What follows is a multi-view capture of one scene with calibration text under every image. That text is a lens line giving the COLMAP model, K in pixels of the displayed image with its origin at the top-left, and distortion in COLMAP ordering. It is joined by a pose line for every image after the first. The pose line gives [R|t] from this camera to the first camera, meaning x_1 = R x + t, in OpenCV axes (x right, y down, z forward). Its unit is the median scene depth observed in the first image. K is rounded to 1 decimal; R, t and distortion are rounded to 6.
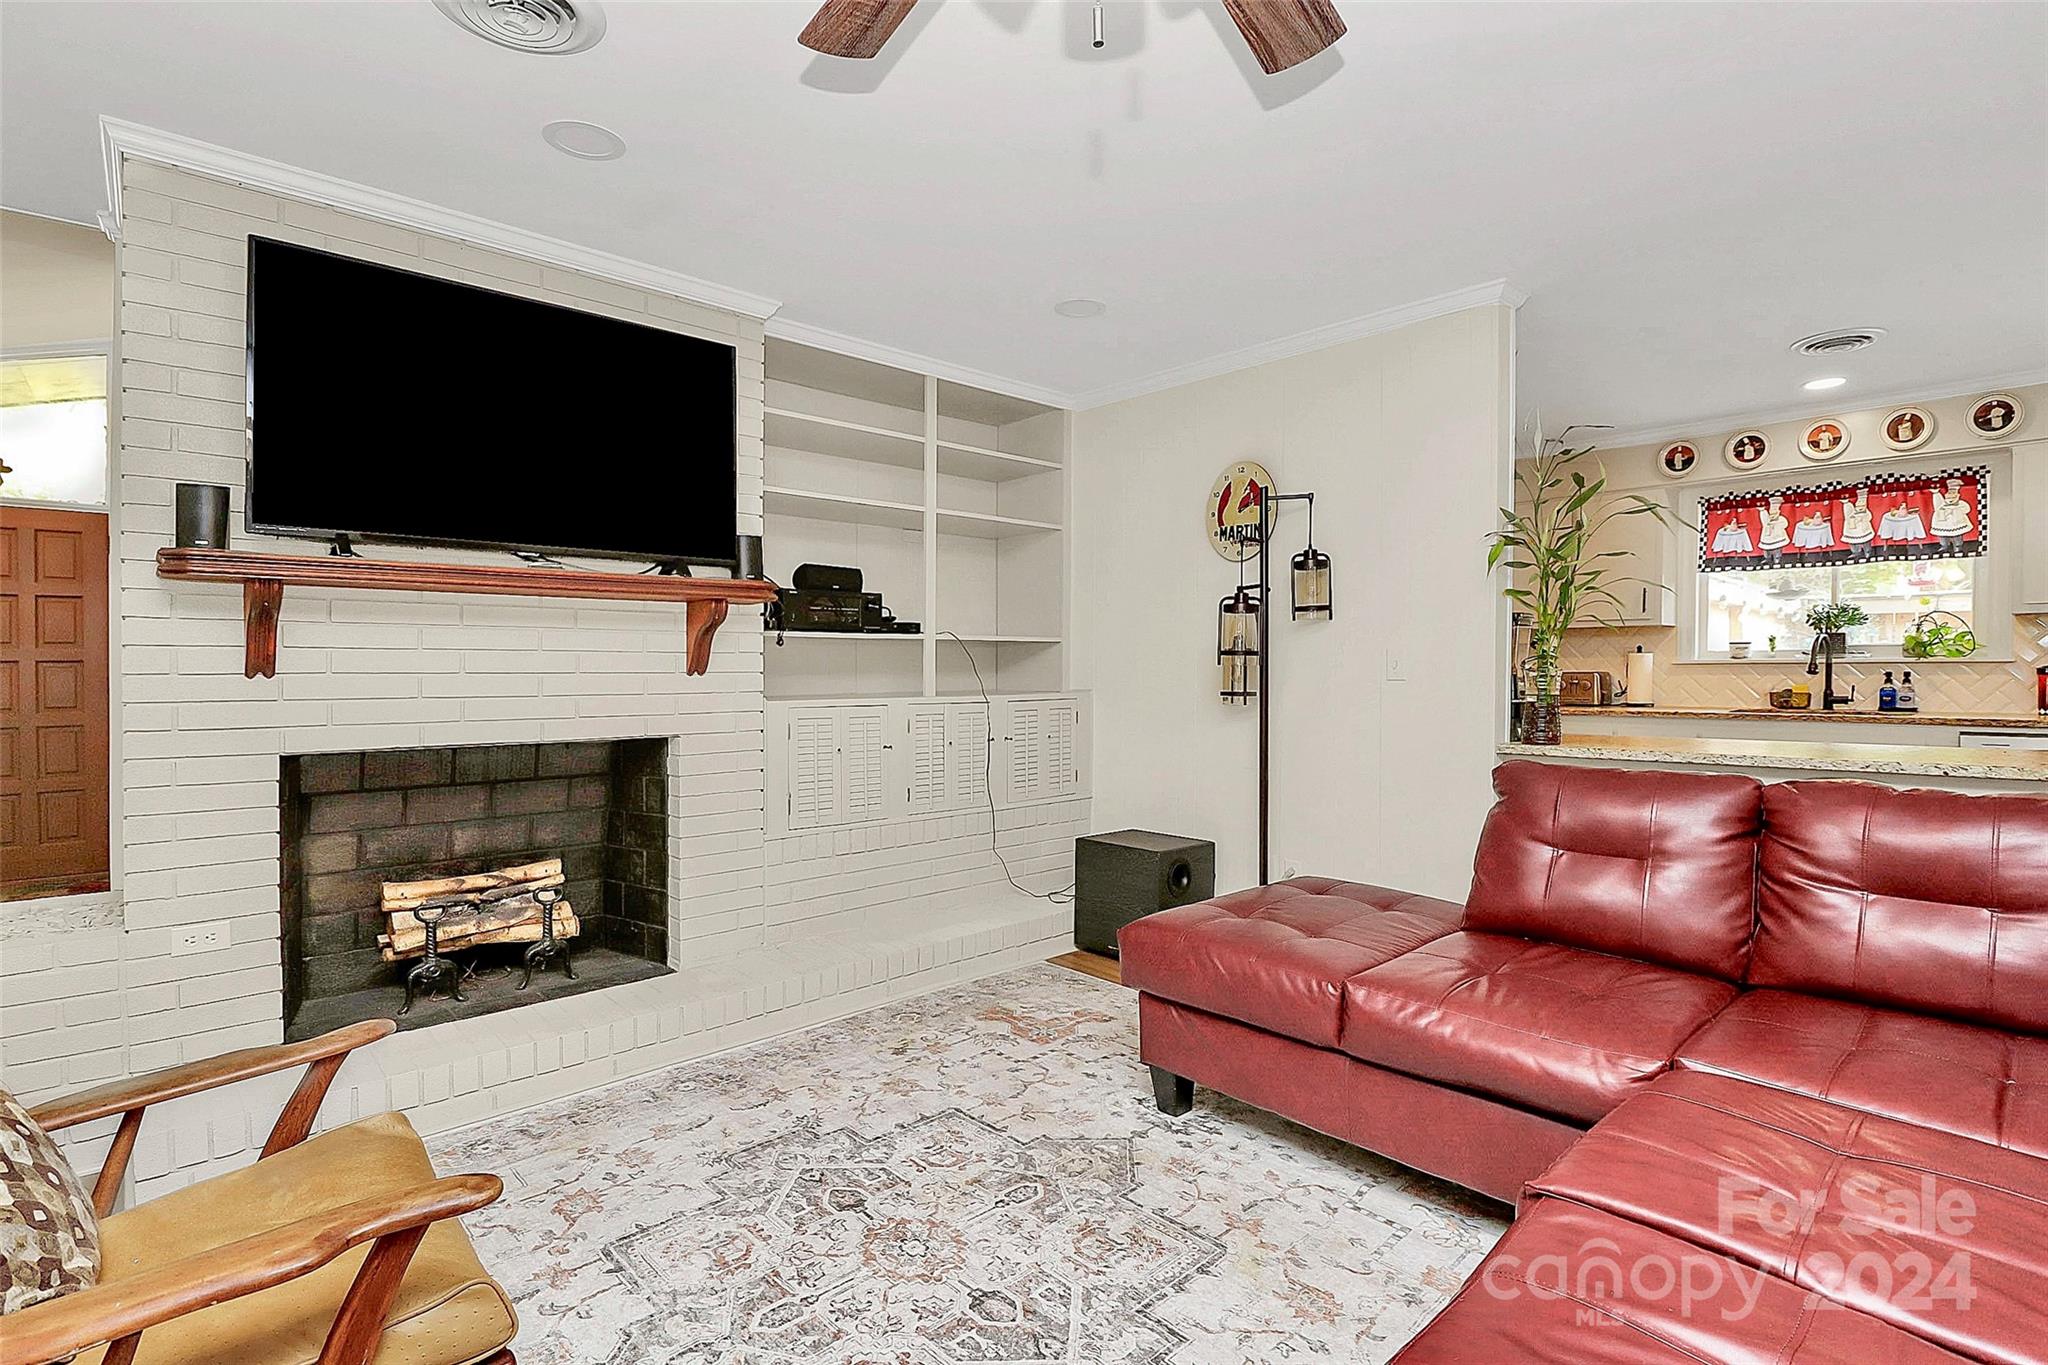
lens RADIAL K [[960.7, 0, 1022.0], [0, 960.7, 698.1], [0, 0, 1]] dist [0.003580, -0.013135]
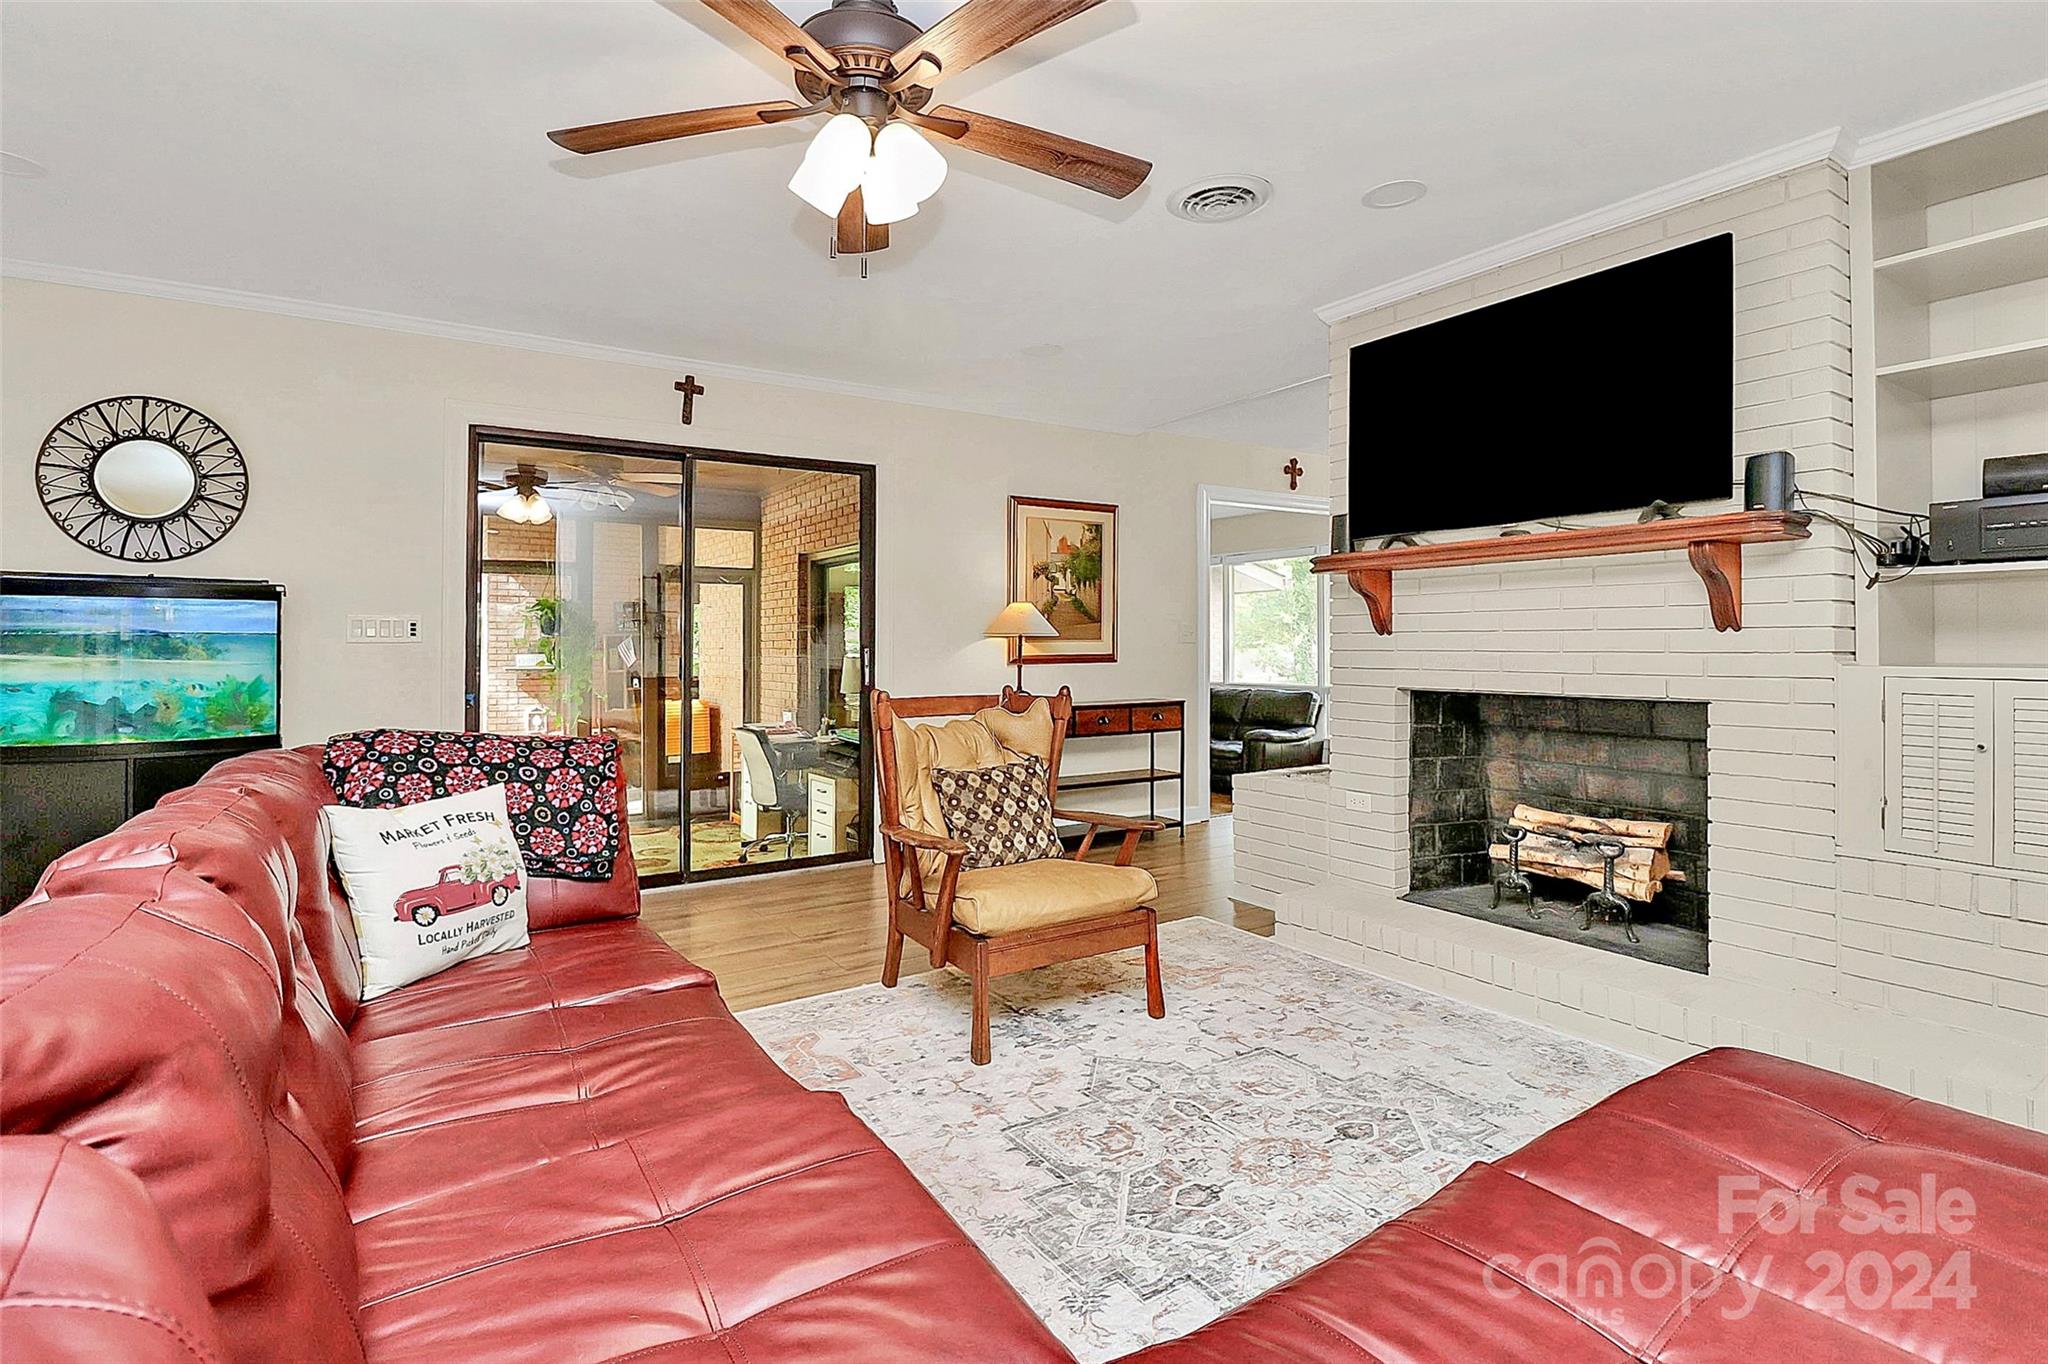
lens RADIAL K [[980.4, 0, 1025.1], [0, 980.4, 653.2], [0, 0, 1]] dist [0.001314, -0.000172]
pose [[-0.150793, 0.013278, -0.988476, 0.531867], [-0.026574, 0.999494, 0.017479, -0.003064], [0.988208, 0.028903, -0.150363, 0.457878]]
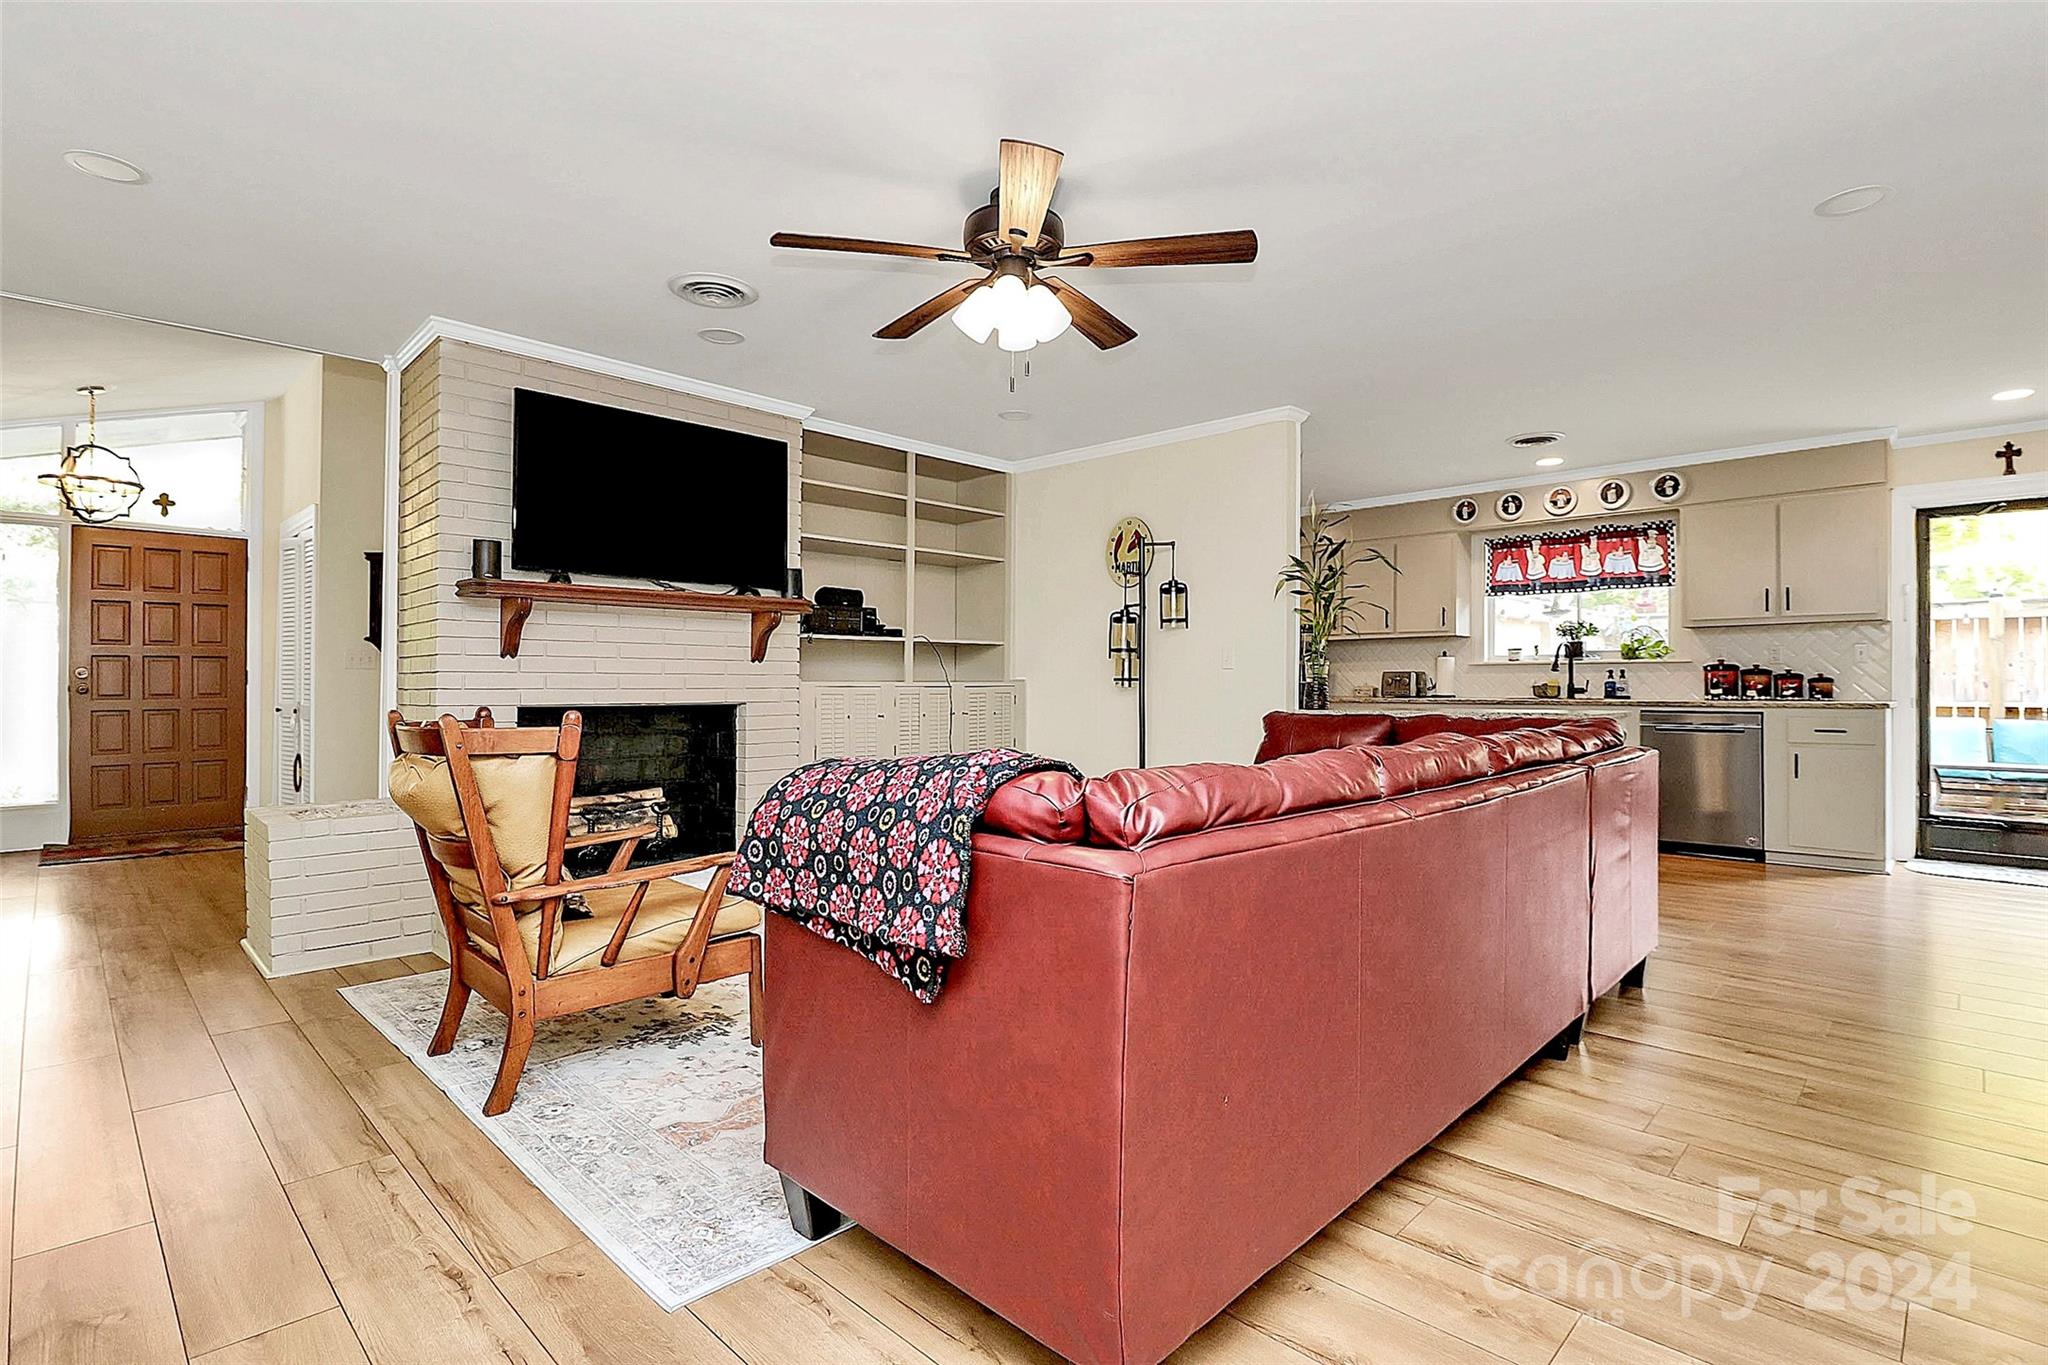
lens RADIAL K [[989.6, 0, 995.1], [0, 989.6, 687.6], [0, 0, 1]] dist [-0.002423, -0.000391]
pose [[0.999497, 0.004229, 0.031436, -0.017595], [-0.003380, 0.999630, -0.027006, 0.048919], [-0.031538, 0.026886, 0.999141, -0.478193]]
